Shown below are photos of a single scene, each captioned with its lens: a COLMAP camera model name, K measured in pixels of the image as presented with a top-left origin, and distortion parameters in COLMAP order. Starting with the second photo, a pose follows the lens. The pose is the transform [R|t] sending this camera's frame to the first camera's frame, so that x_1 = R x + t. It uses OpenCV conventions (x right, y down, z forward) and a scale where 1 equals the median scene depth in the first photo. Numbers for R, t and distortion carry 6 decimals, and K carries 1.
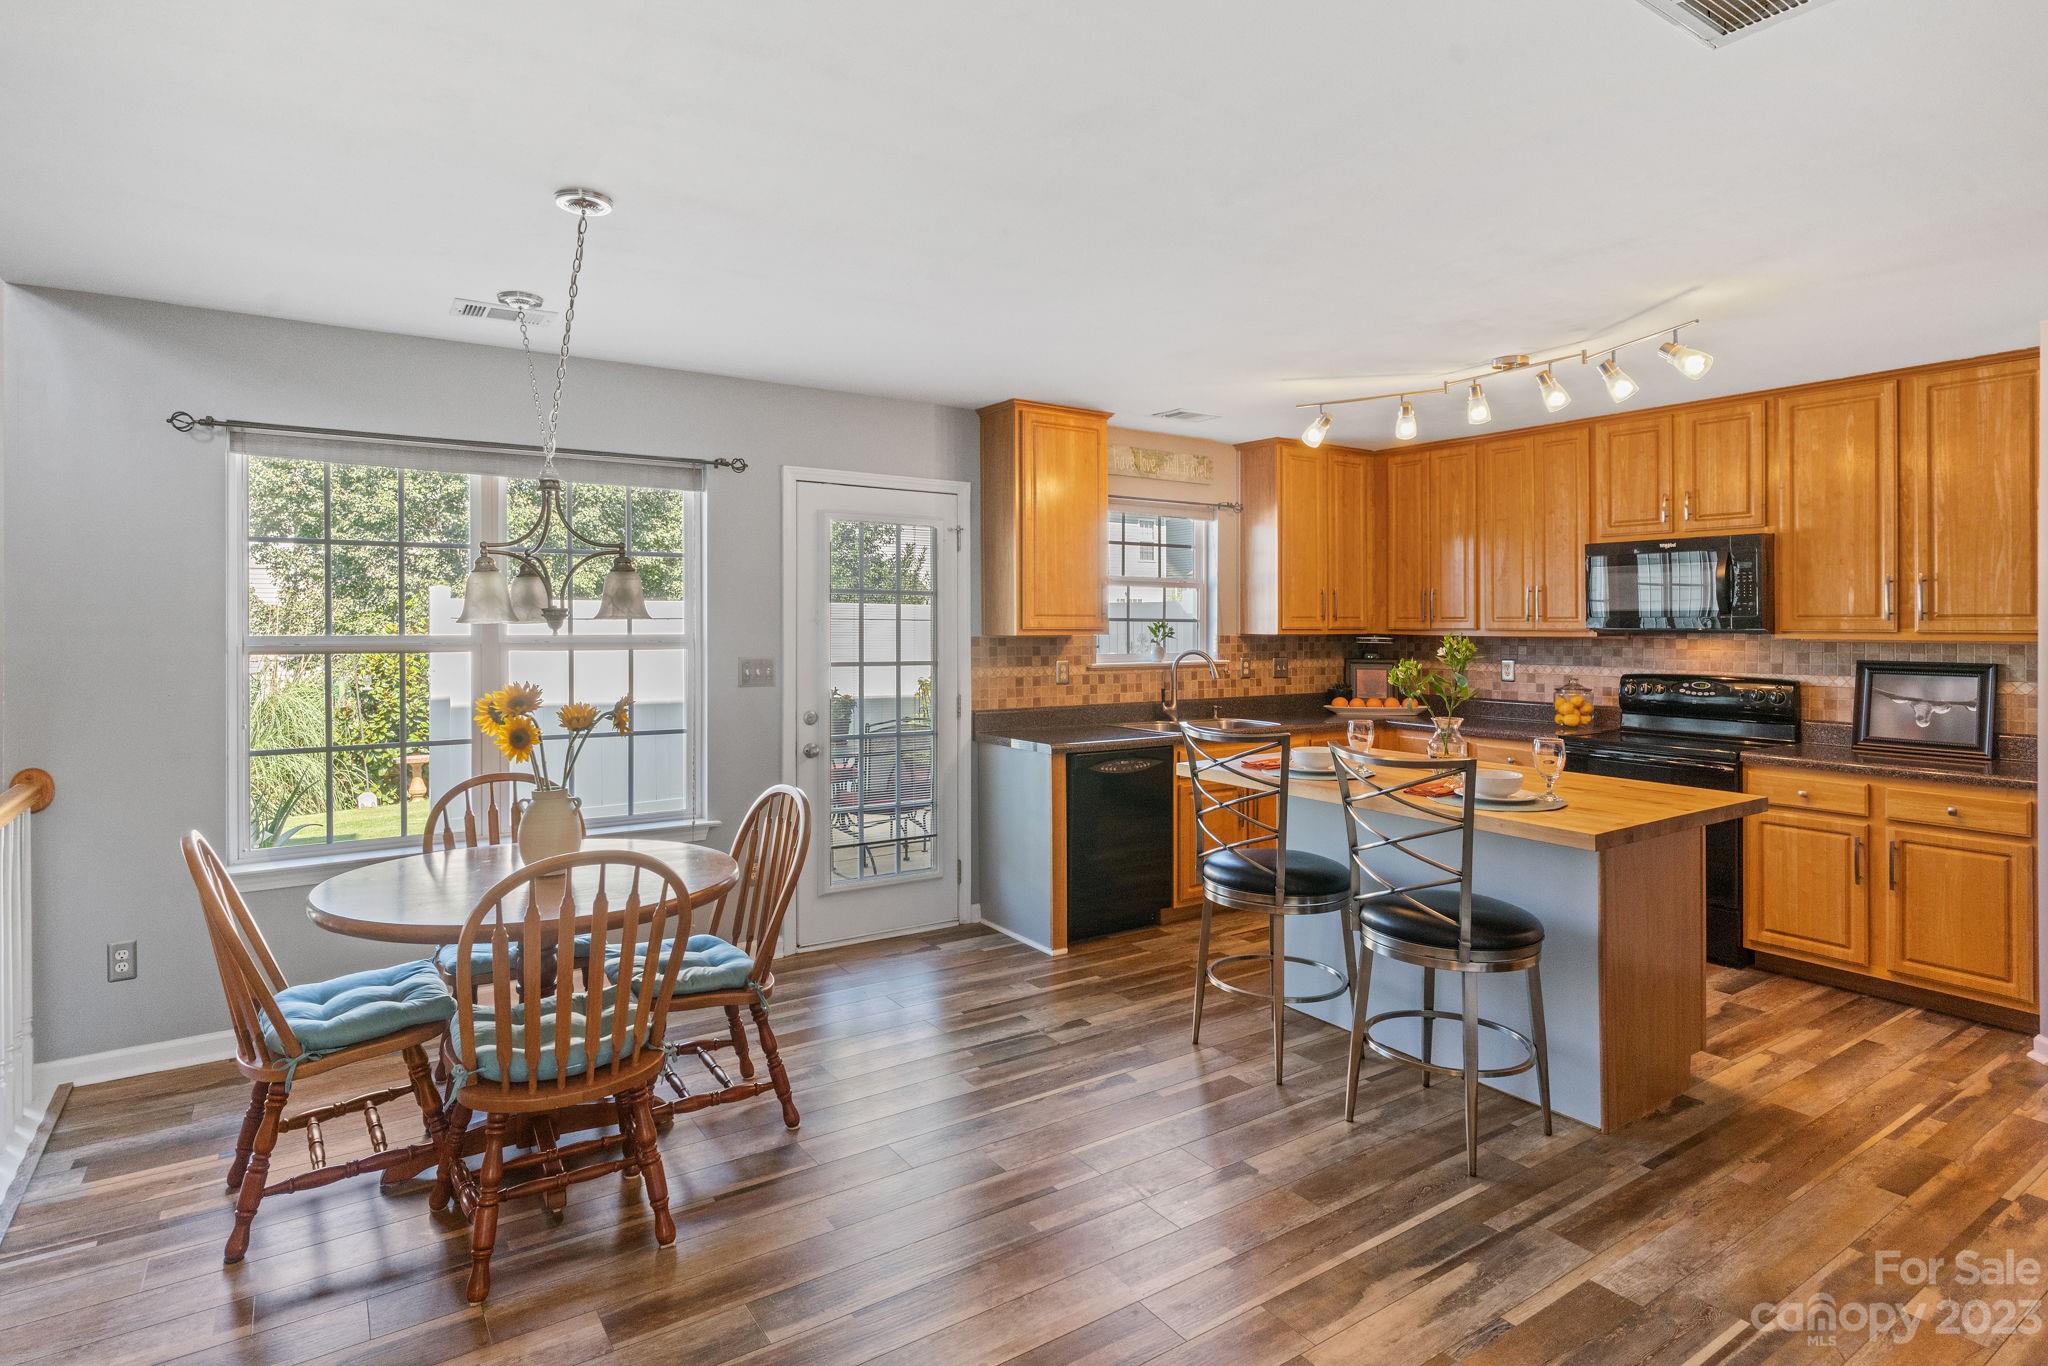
lens RADIAL K [[1058.6, 0, 1015.9], [0, 1058.6, 627.4], [0, 0, 1]] dist [-0.000973, 0.001896]
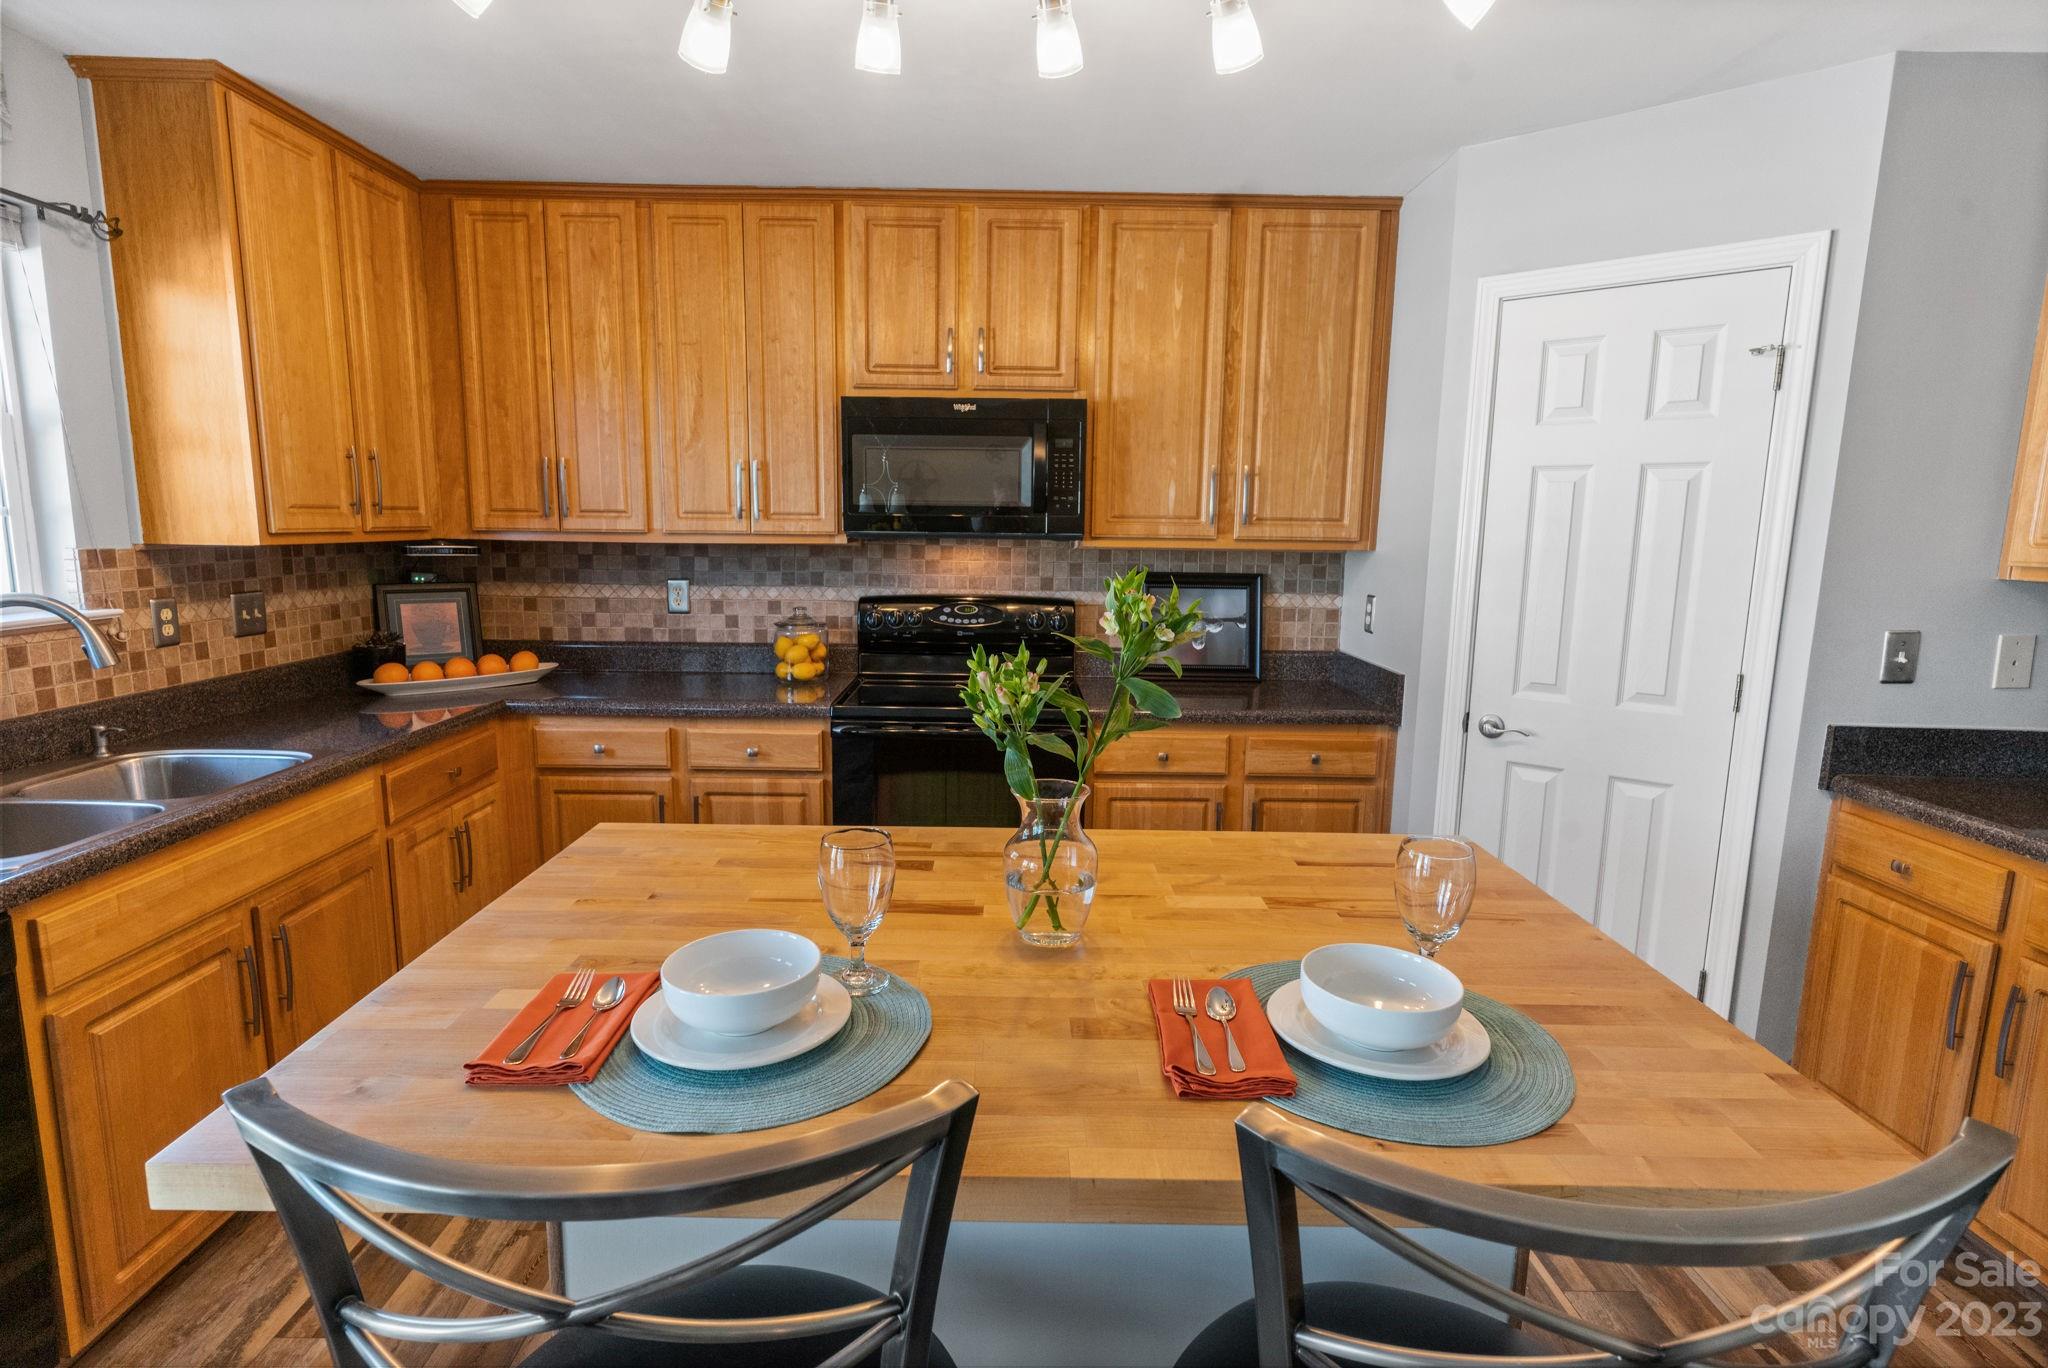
lens RADIAL K [[1044.7, 0, 1025.6], [0, 1044.7, 678.4], [0, 0, 1]] dist [-0.012539, 0.000854]
pose [[0.551211, -0.121571, 0.825461, 0.063968], [-0.008274, 0.988483, 0.151106, -0.007267], [-0.834325, -0.090121, 0.543857, 0.529210]]
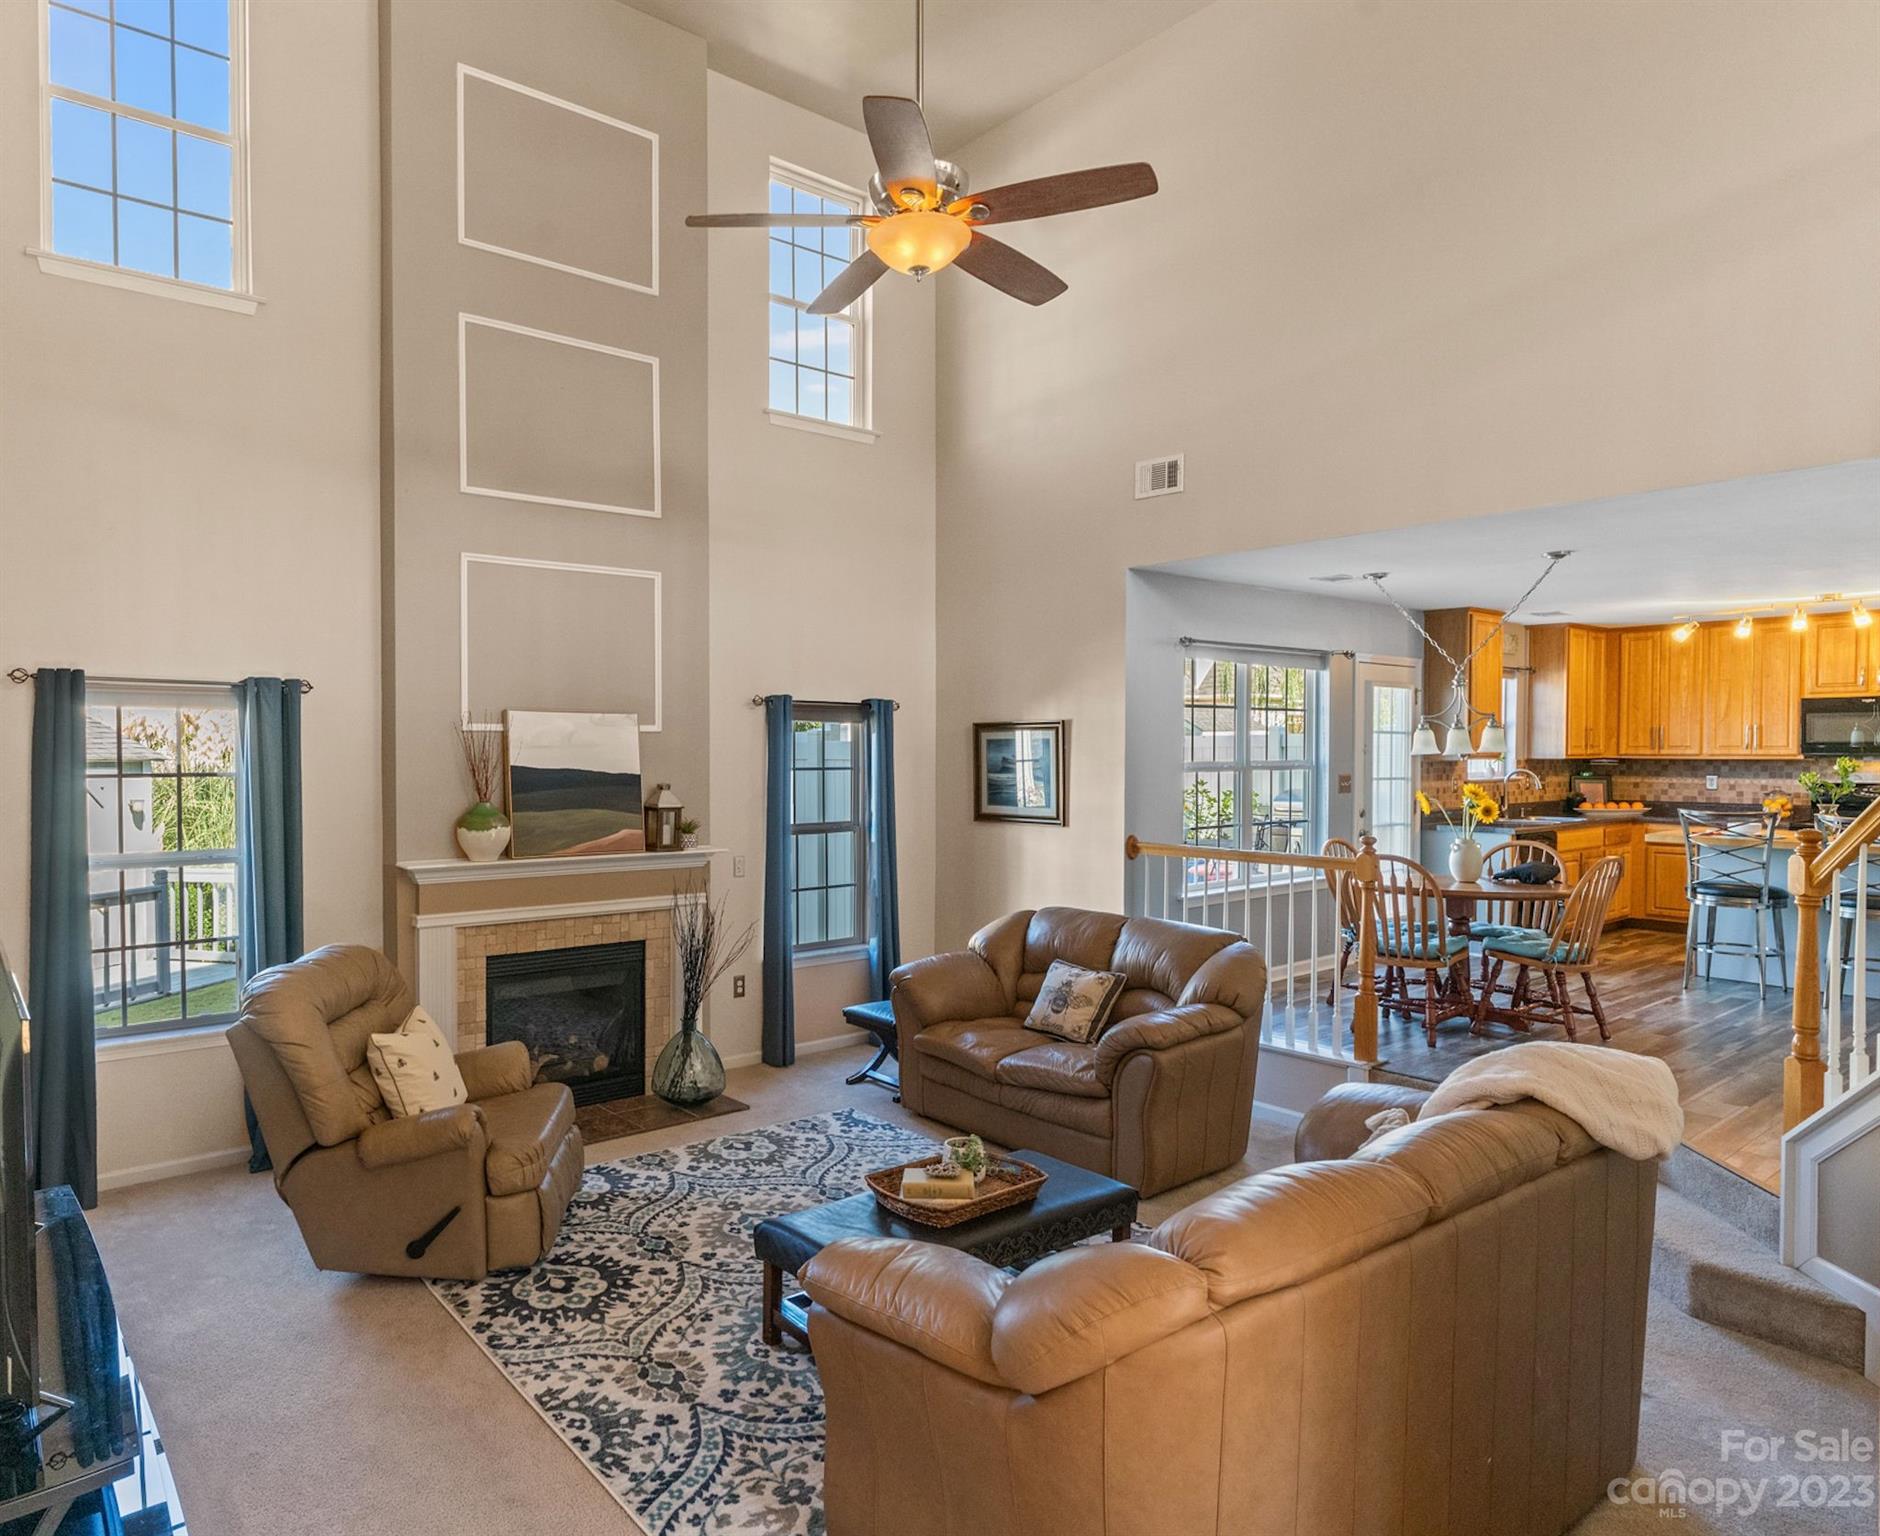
lens RADIAL K [[1179.7, 0, 824.9], [0, 1179.7, 767.8], [0, 0, 1]] dist [0.002458, 0.004596]
pose [[0.997846, -0.005531, 0.065373, -0.932097], [0.004644, 0.999895, 0.013707, -0.007850], [-0.065442, -0.013374, 0.997767, -0.585607]]
